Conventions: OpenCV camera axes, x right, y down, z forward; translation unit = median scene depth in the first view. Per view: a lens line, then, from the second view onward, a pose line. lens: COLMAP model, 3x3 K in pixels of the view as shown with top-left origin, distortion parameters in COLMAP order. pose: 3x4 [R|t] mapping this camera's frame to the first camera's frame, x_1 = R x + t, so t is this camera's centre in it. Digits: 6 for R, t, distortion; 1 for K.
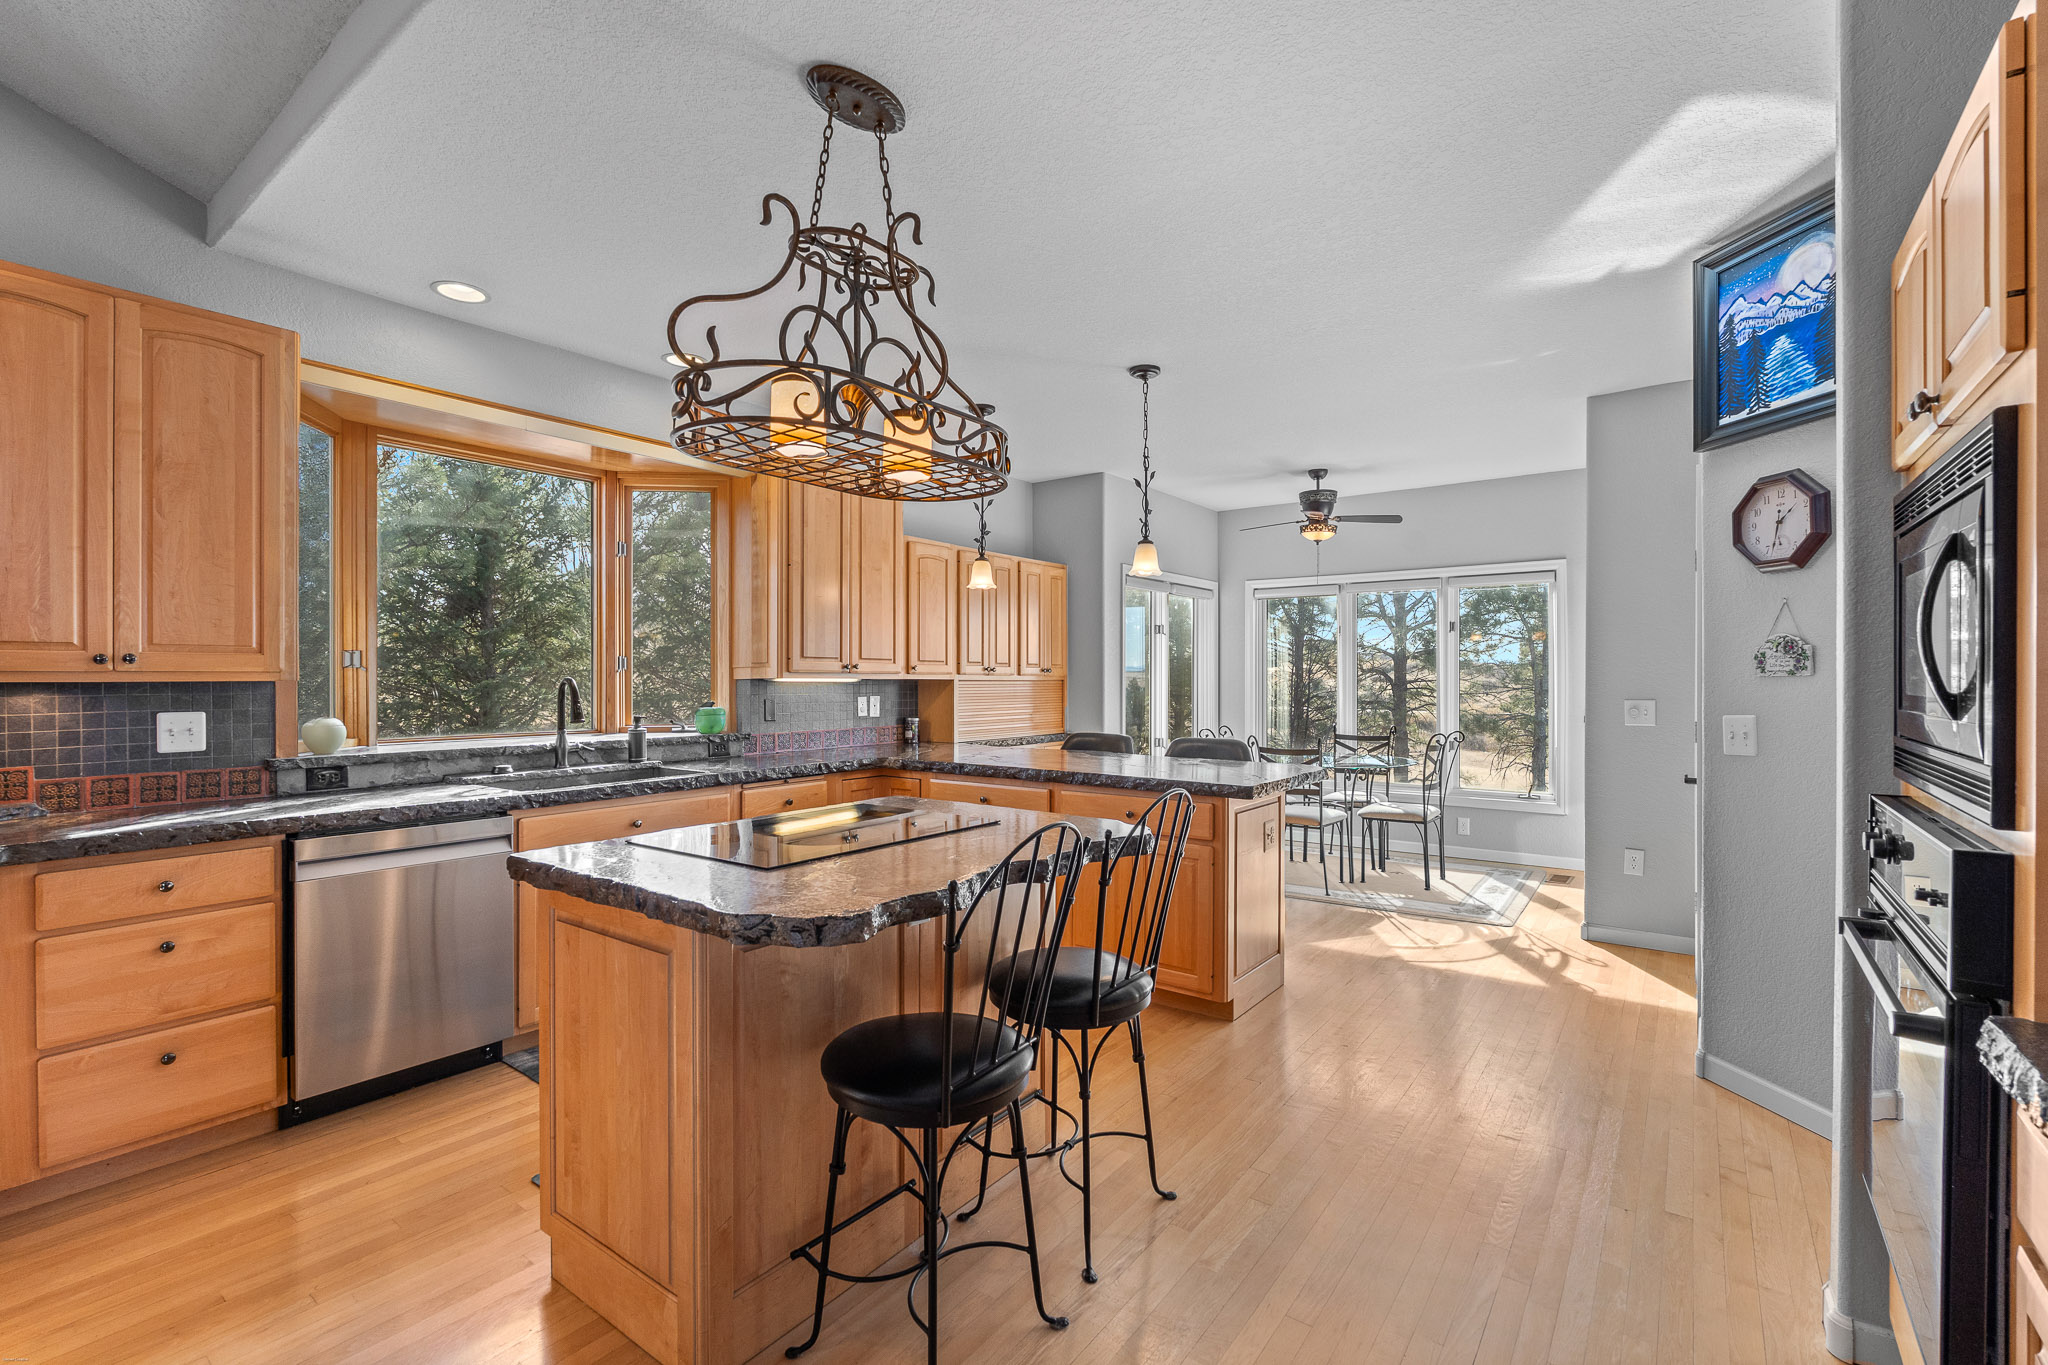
lens RADIAL K [[913.3, 0, 990.2], [0, 913.3, 674.1], [0, 0, 1]] dist [-0.005769, 0.000276]
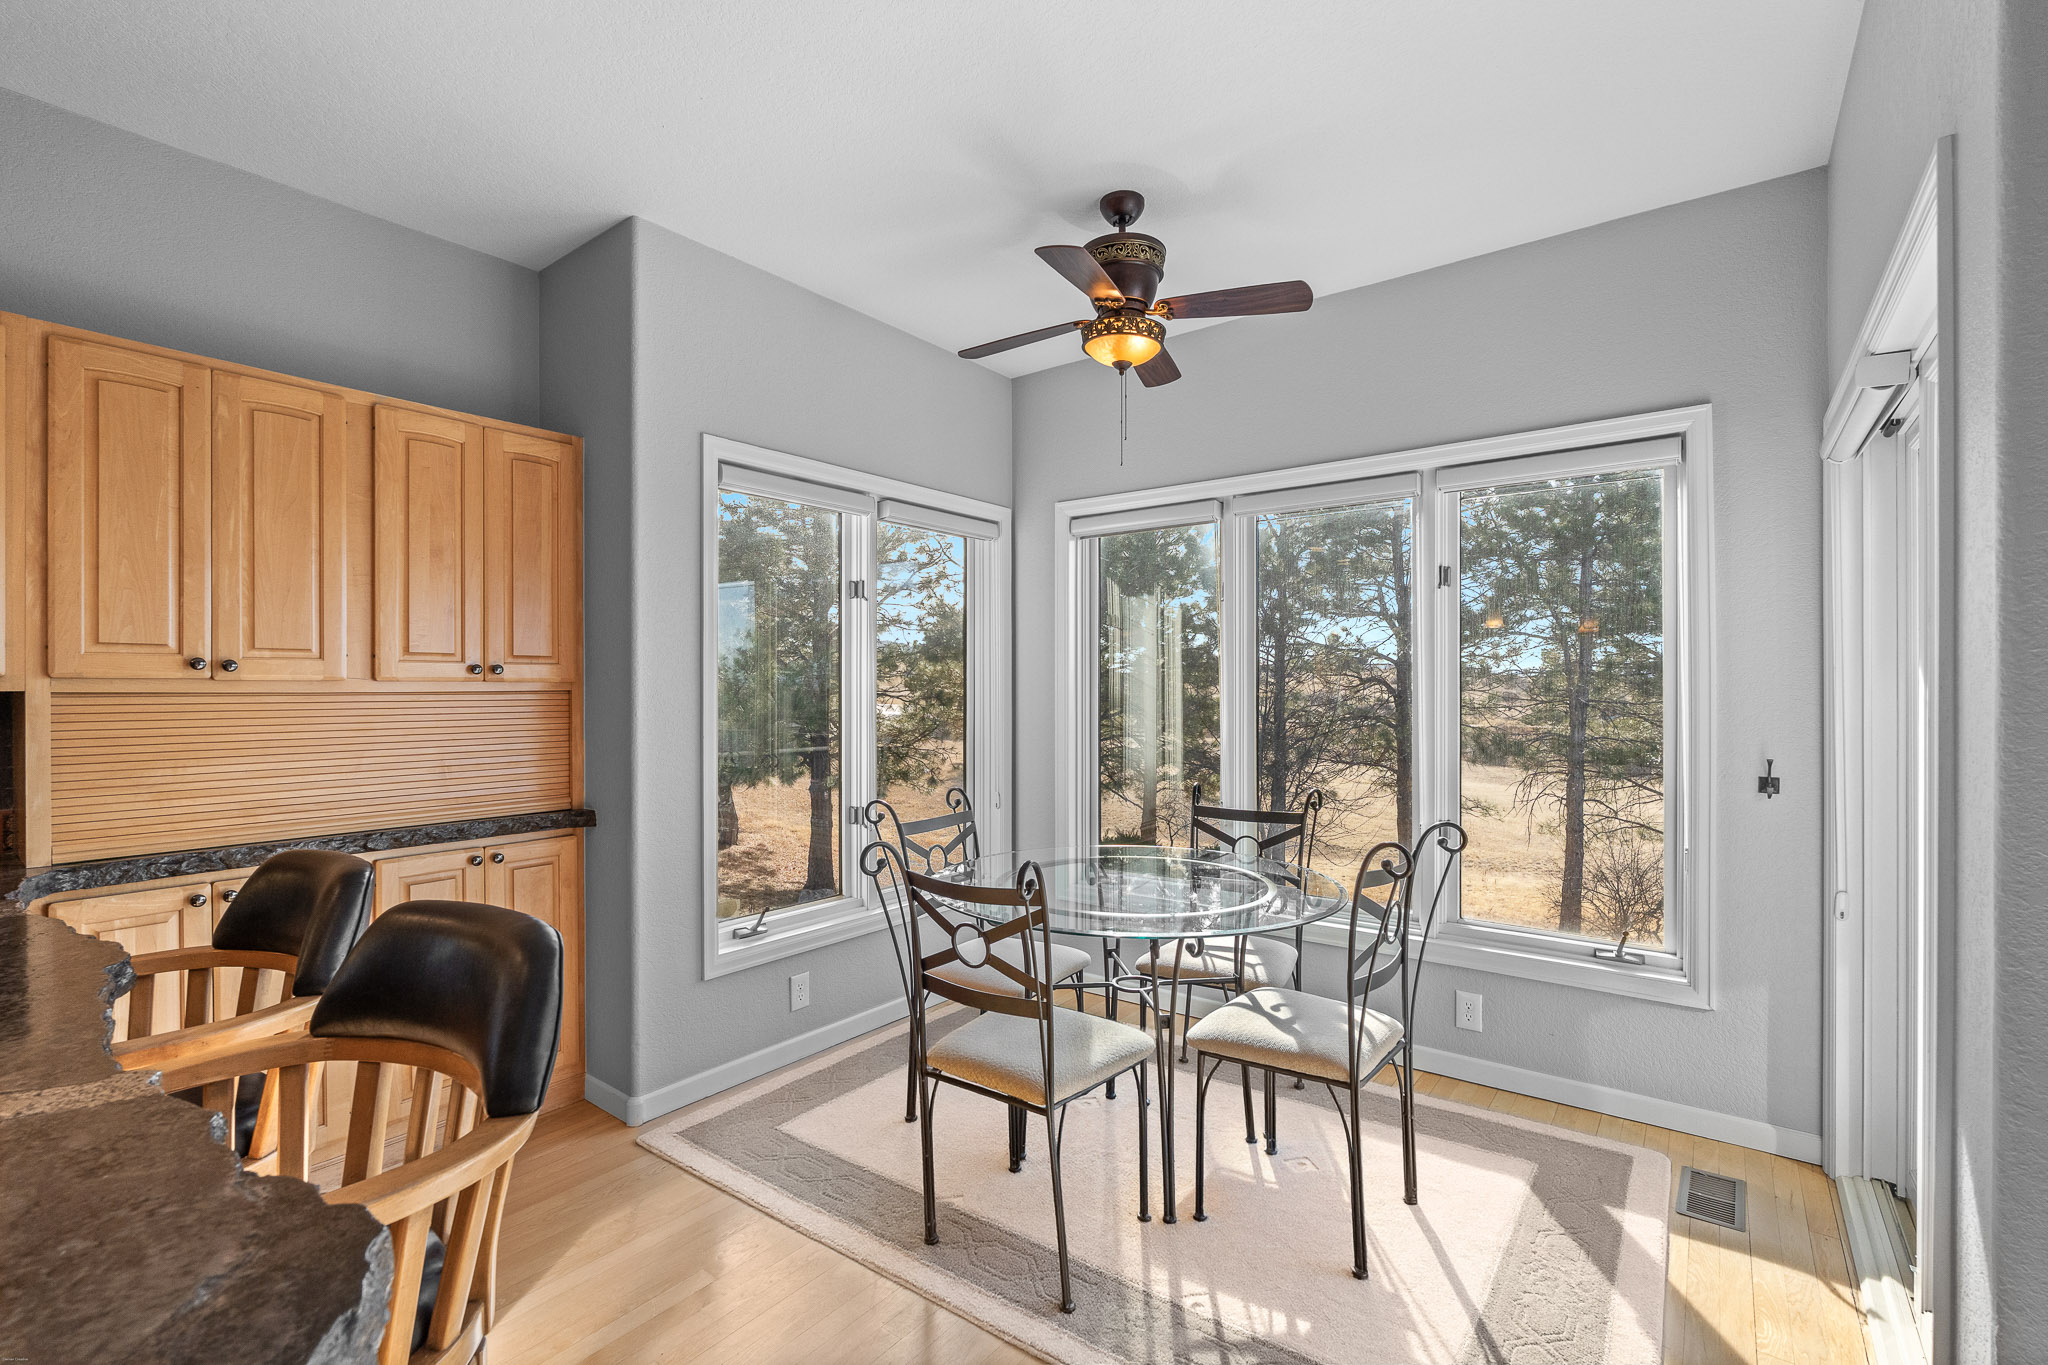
lens RADIAL K [[939.6, 0, 992.6], [0, 939.6, 689.6], [0, 0, 1]] dist [0.009220, -0.000047]
pose [[0.999997, -0.002099, -0.000785, 0.267625], [0.002102, 0.999990, 0.003939, 0.003954], [0.000777, -0.003940, 0.999992, 0.502093]]
